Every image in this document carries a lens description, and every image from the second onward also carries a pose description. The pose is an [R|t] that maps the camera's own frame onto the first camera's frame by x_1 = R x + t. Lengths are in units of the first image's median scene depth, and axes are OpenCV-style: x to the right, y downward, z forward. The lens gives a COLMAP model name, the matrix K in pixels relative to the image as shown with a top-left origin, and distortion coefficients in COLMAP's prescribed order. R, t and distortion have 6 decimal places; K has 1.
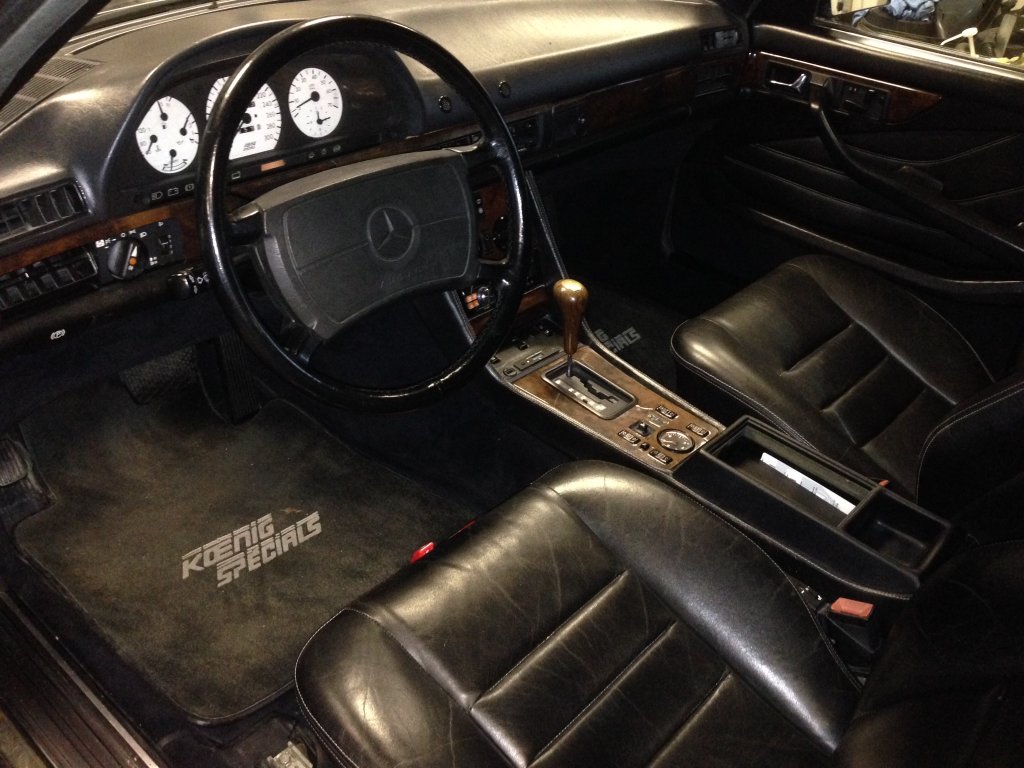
lens RADIAL K [[936.2, 0, 512.0], [0, 936.2, 384.0], [0, 0, 1]] dist [0.129149, -0.232285]
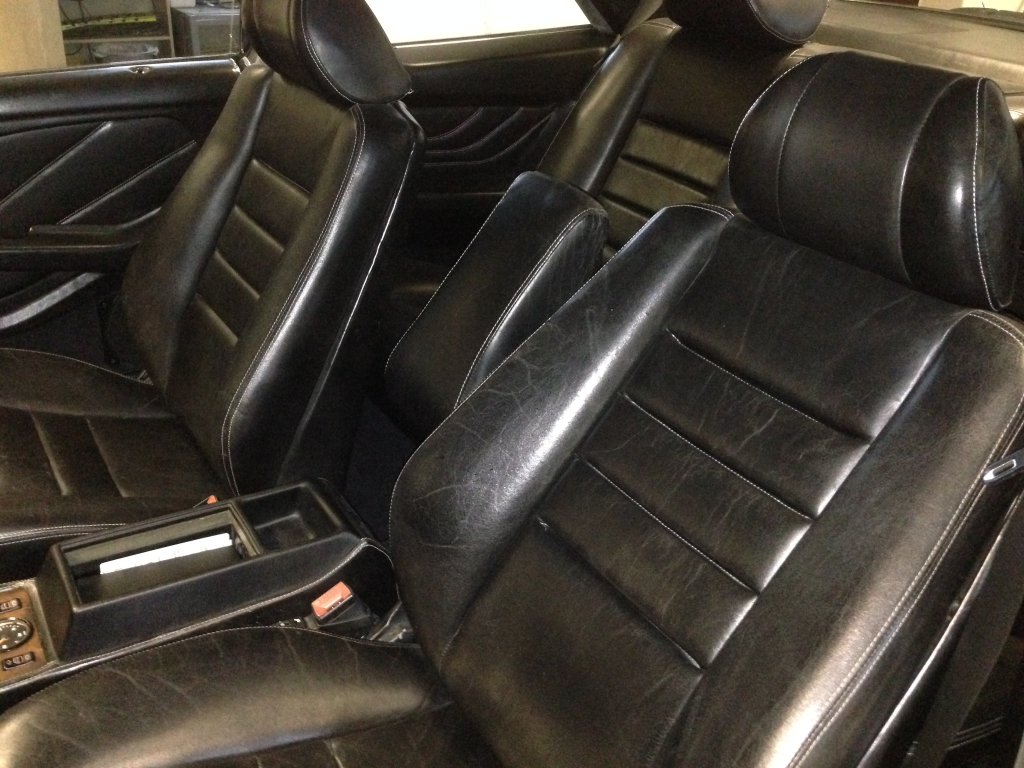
lens RADIAL K [[936.2, 0, 512.0], [0, 936.2, 384.0], [0, 0, 1]] dist [0.129149, -0.232285]
pose [[0.265031, -0.517816, 0.813403, -0.251419], [0.505937, 0.792799, 0.339849, -0.165440], [-0.820845, 0.321460, 0.472099, 0.278010]]
